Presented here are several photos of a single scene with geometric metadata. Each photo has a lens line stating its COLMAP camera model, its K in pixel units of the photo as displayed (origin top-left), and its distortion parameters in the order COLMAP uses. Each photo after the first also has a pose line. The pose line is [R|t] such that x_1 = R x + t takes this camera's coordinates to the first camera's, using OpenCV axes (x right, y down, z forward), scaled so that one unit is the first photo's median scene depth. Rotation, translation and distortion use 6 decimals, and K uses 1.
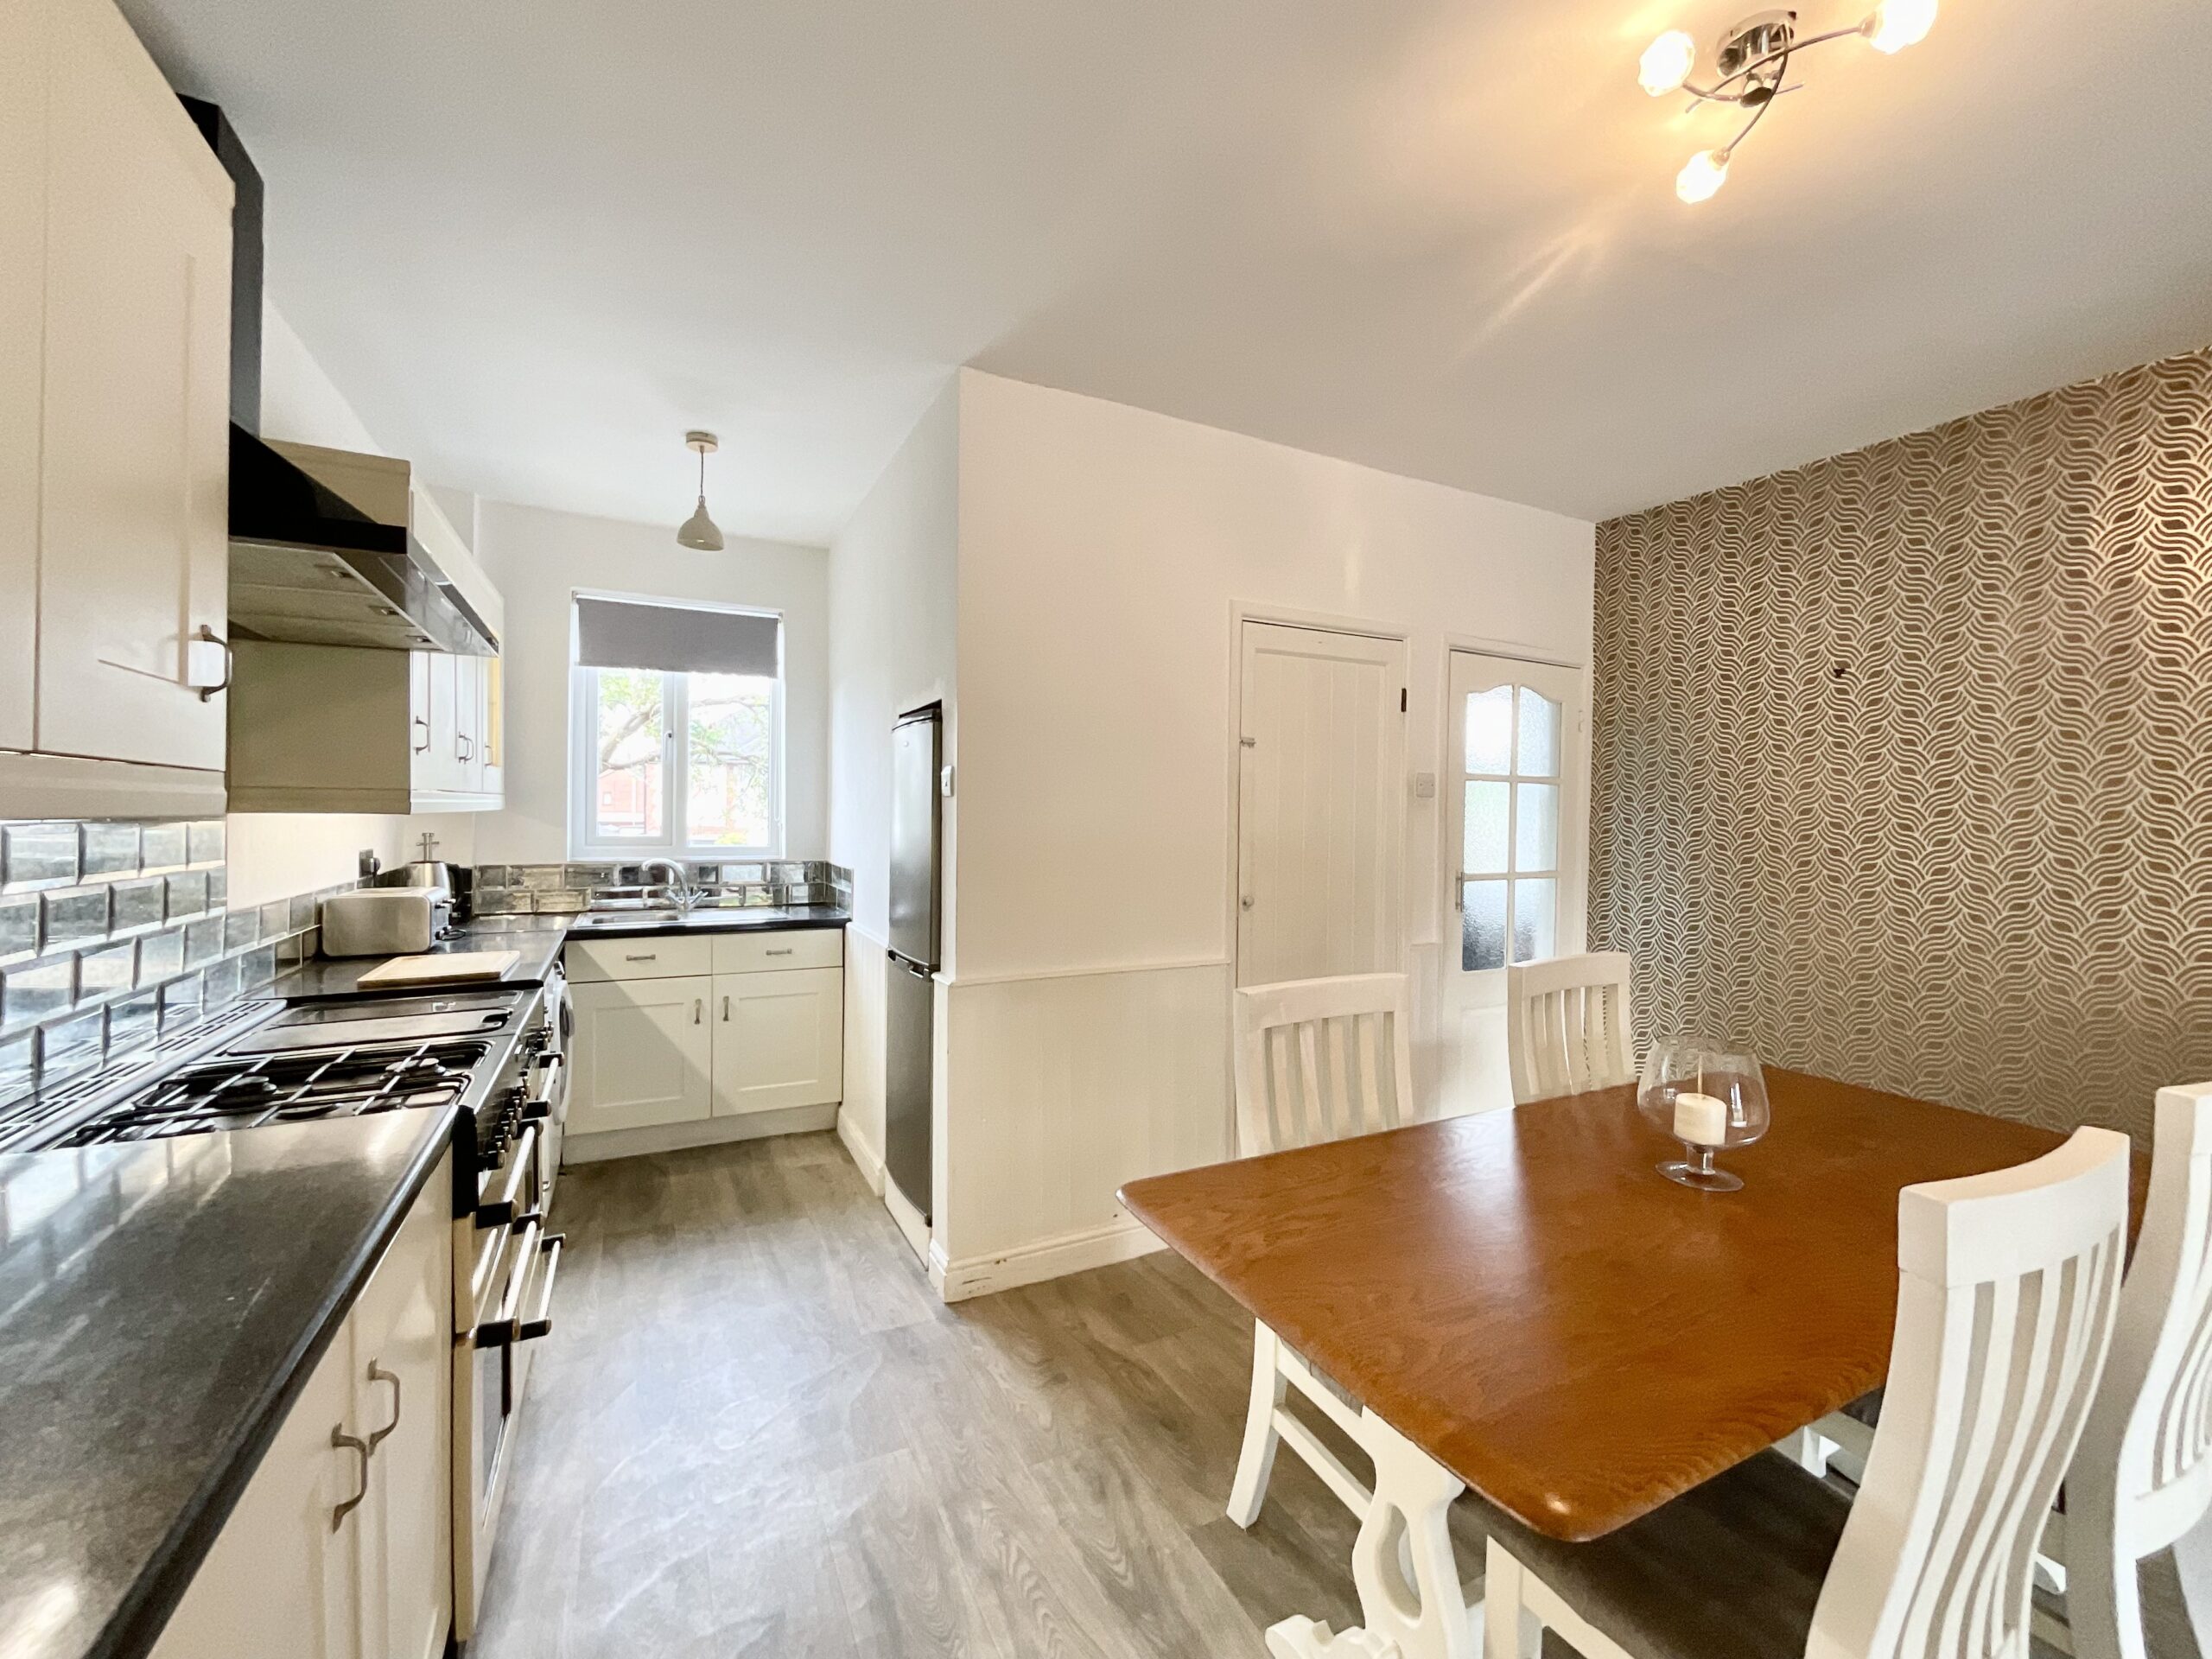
lens RADIAL K [[904.9, 0, 1102.8], [0, 904.9, 826.6], [0, 0, 1]] dist [-0.001322, -0.000121]
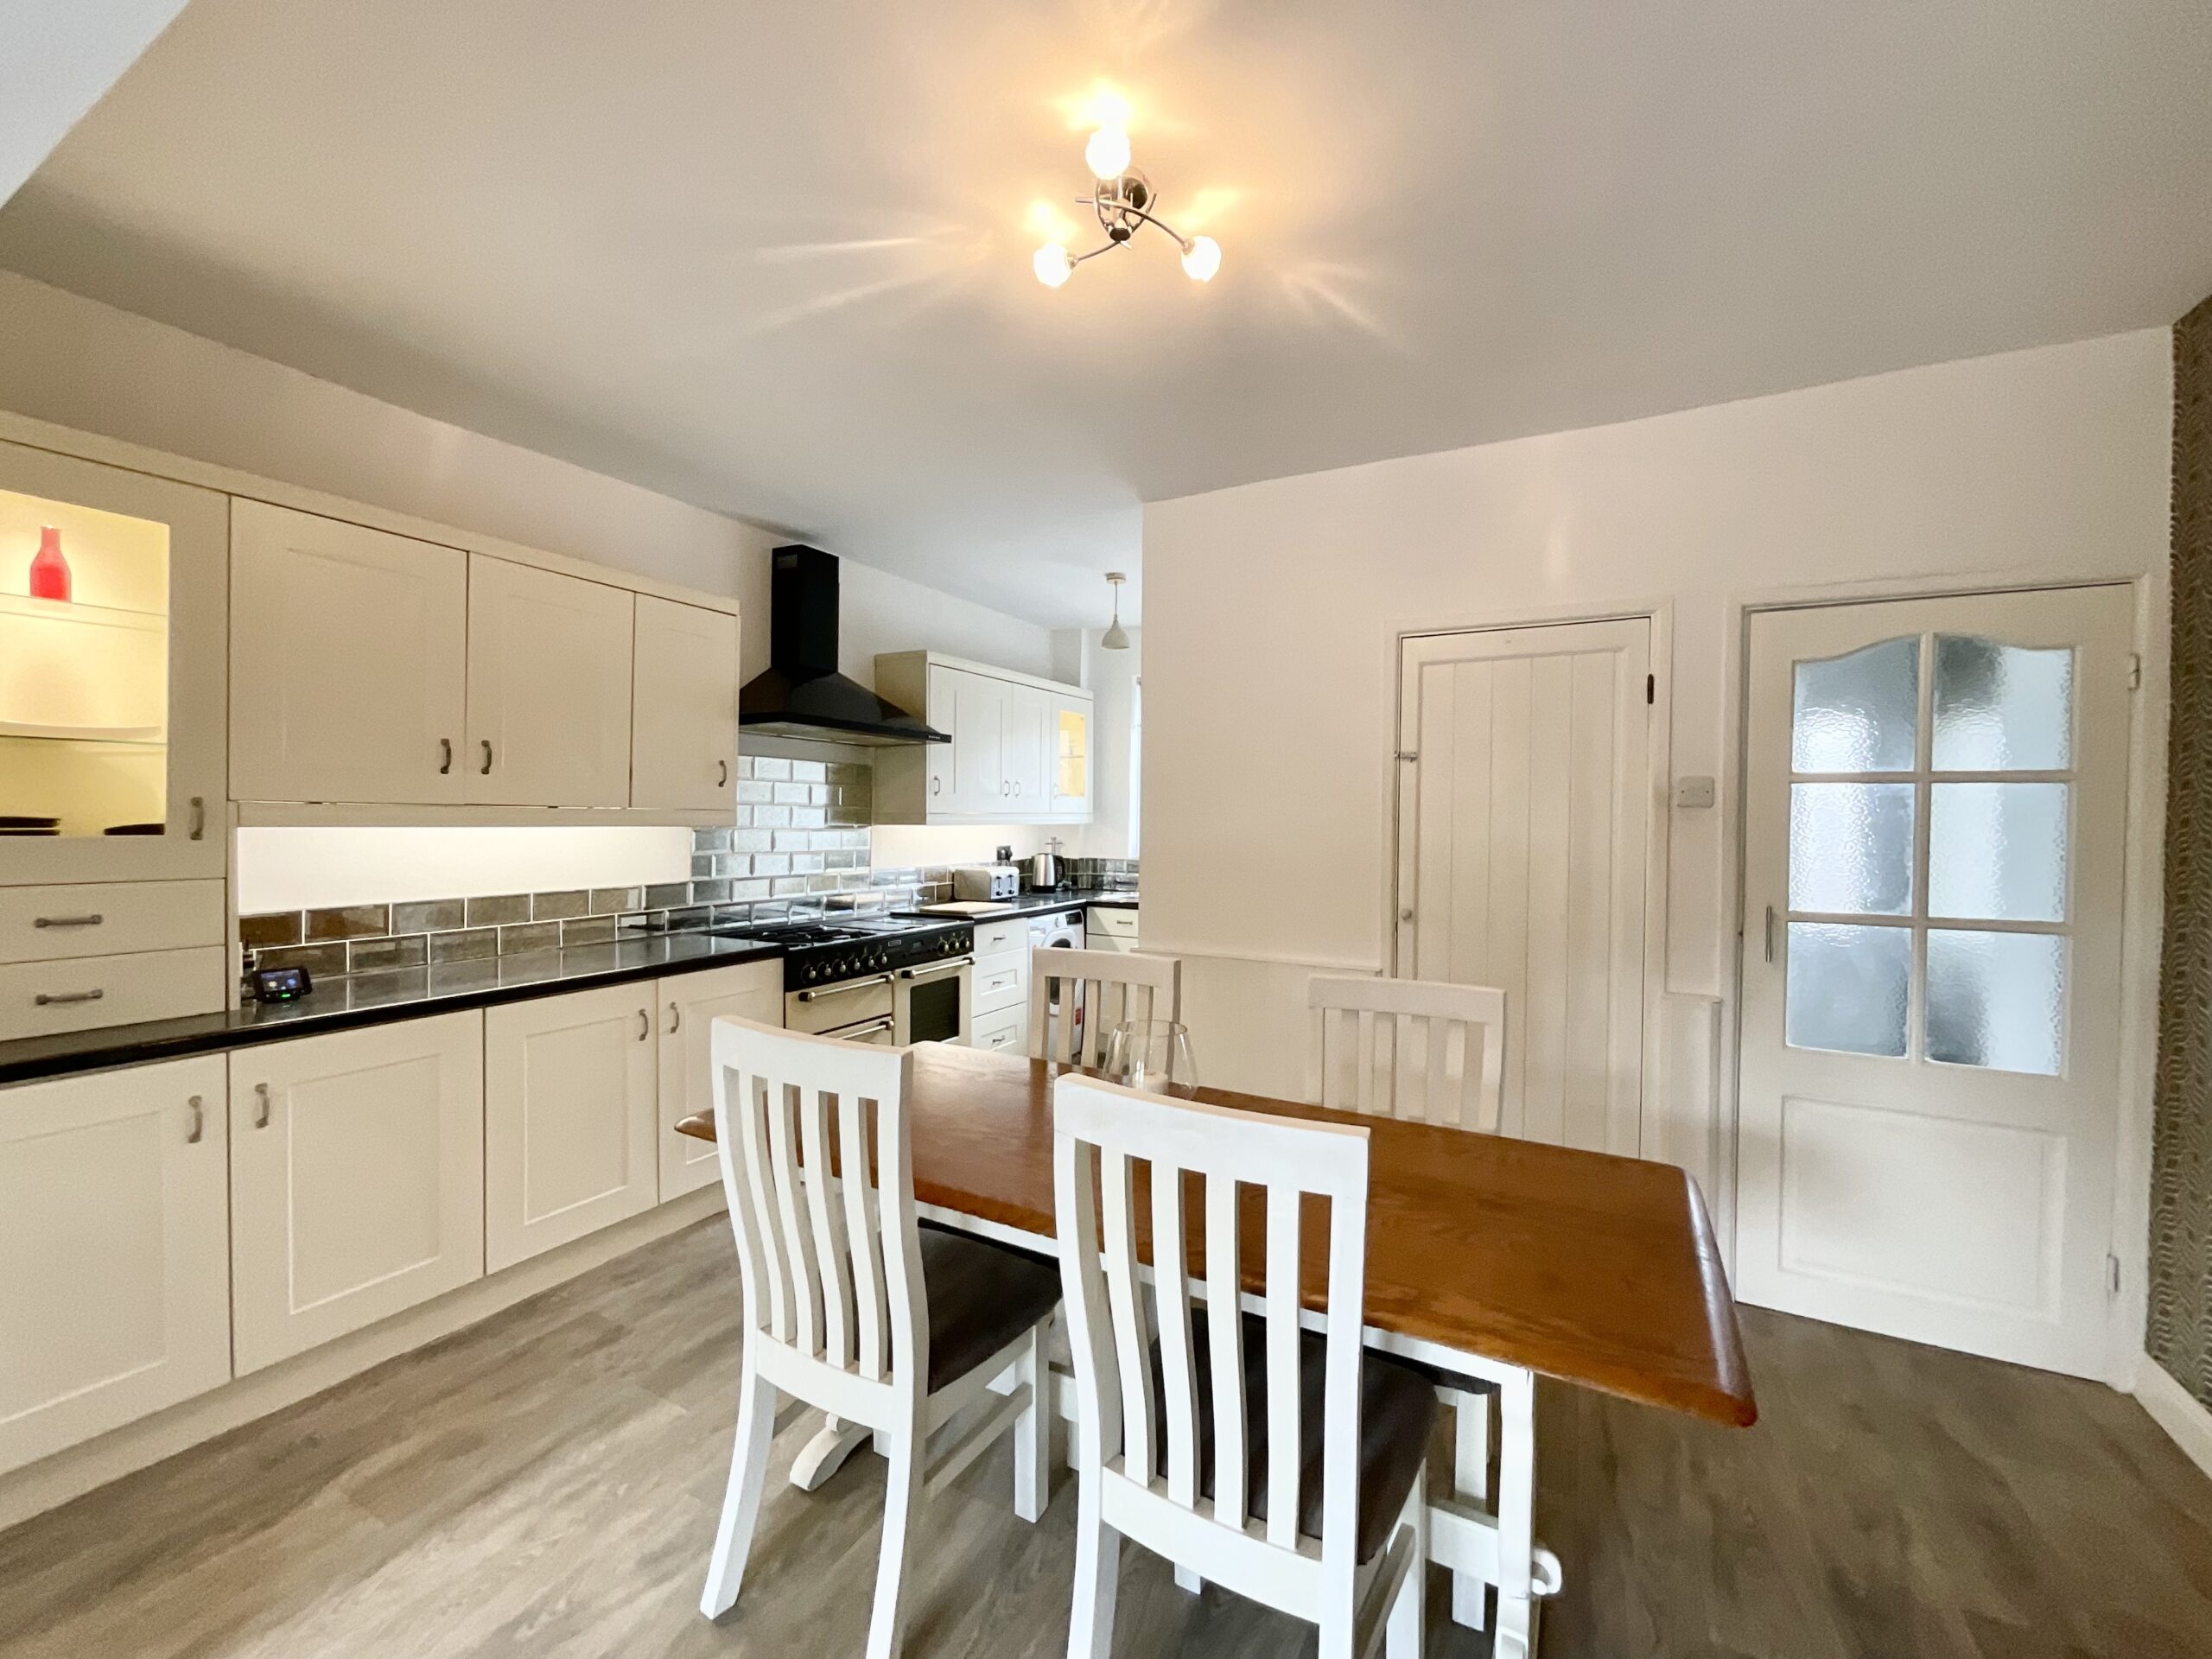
lens RADIAL K [[904.9, 0, 1102.8], [0, 904.9, 826.6], [0, 0, 1]] dist [-0.001322, -0.000121]
pose [[0.569690, 0.004127, -0.821849, 0.794367], [-0.013792, 0.999895, -0.004539, -0.005496], [0.821744, 0.013920, 0.569687, 0.140624]]
